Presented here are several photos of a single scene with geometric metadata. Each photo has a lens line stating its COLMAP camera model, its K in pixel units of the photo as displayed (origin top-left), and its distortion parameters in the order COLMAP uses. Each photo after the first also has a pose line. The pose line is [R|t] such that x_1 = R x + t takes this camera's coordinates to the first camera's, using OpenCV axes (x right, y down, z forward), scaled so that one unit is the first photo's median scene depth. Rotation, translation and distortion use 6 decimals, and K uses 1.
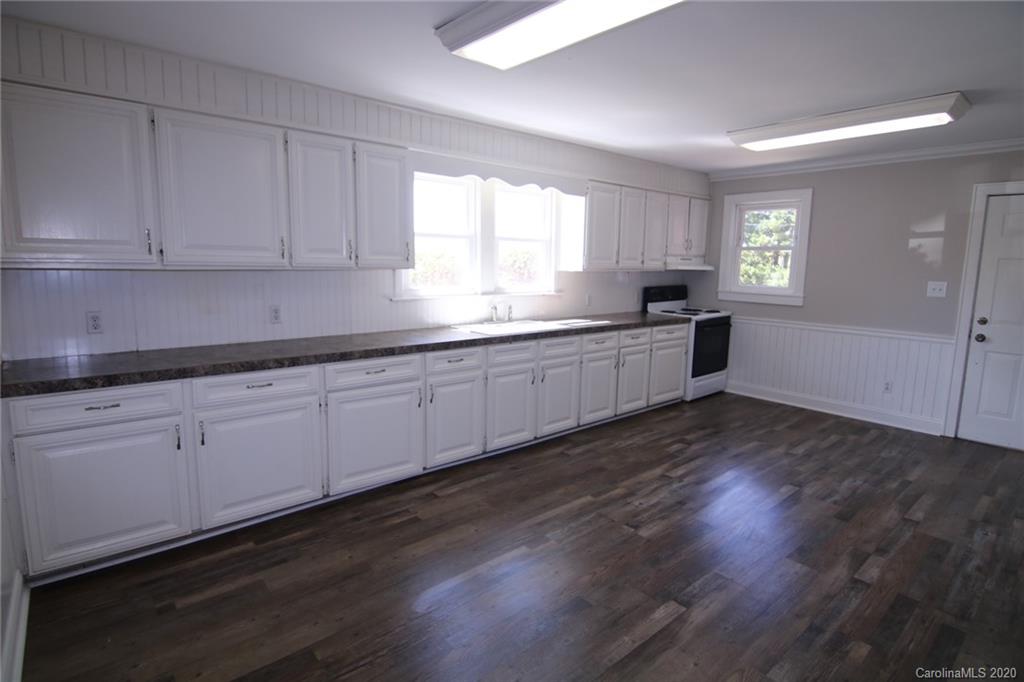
lens RADIAL K [[522.0, 0, 513.8], [0, 522.0, 336.6], [0, 0, 1]] dist [-0.005343, -0.011582]
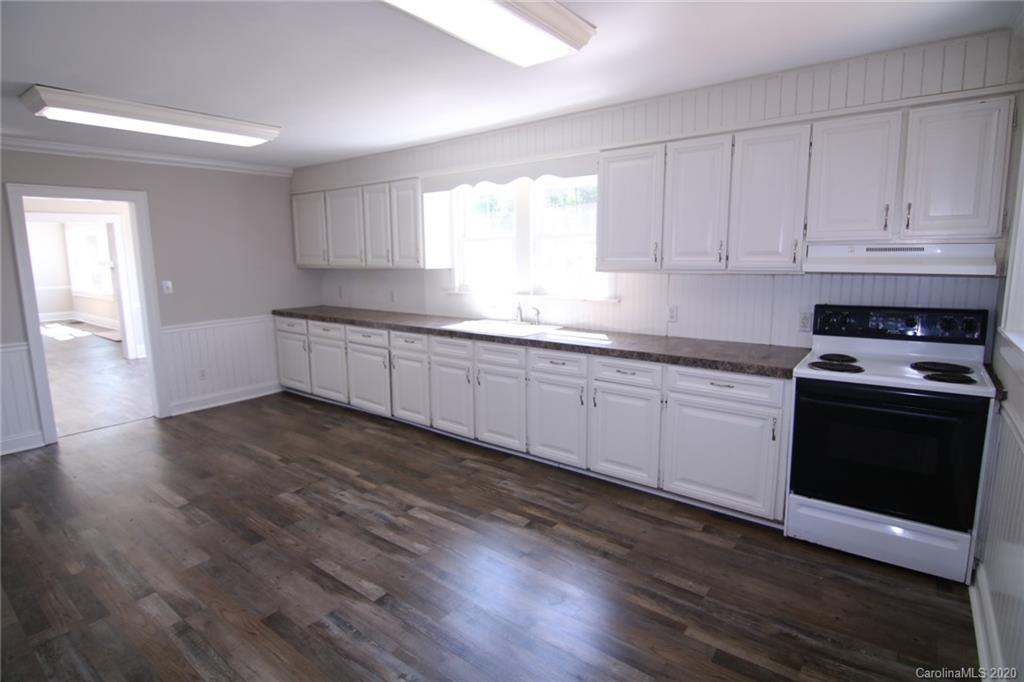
lens RADIAL K [[522.0, 0, 513.8], [0, 522.0, 336.6], [0, 0, 1]] dist [-0.005343, -0.011582]
pose [[0.199805, 0.130140, -0.971155, 1.153987], [-0.126167, 0.986307, 0.106212, -0.130617], [0.971679, 0.101306, 0.213488, 0.970880]]
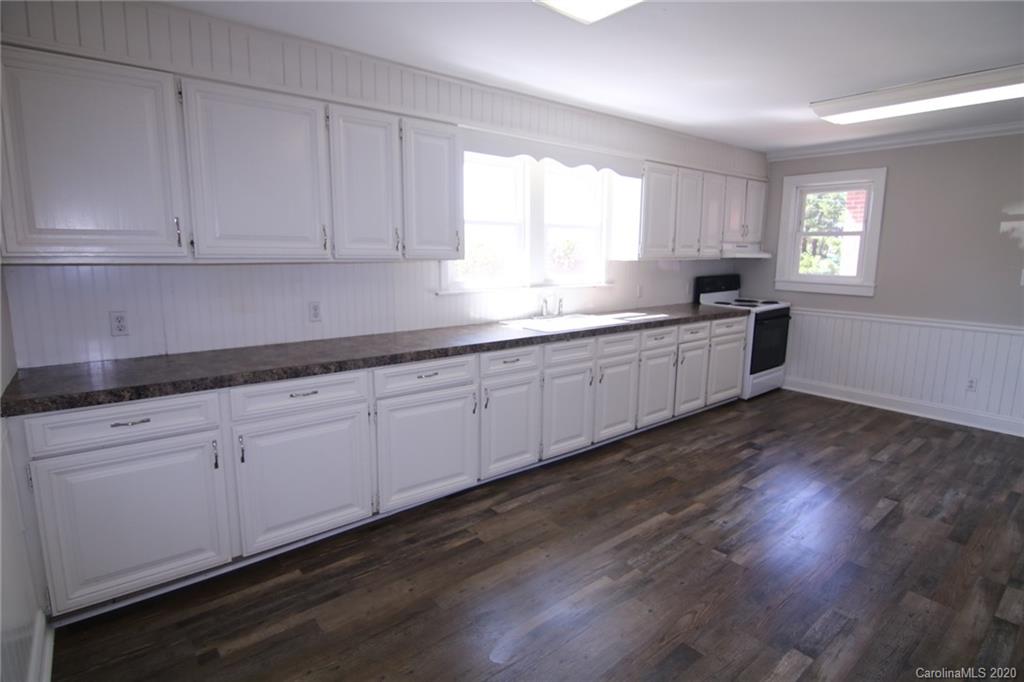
lens RADIAL K [[522.0, 0, 513.8], [0, 522.0, 336.6], [0, 0, 1]] dist [-0.005343, -0.011582]
pose [[0.999613, -0.005017, -0.027365, -0.082144], [0.005580, 0.999773, 0.020539, -0.015078], [0.027255, -0.020684, 0.999414, 0.097357]]
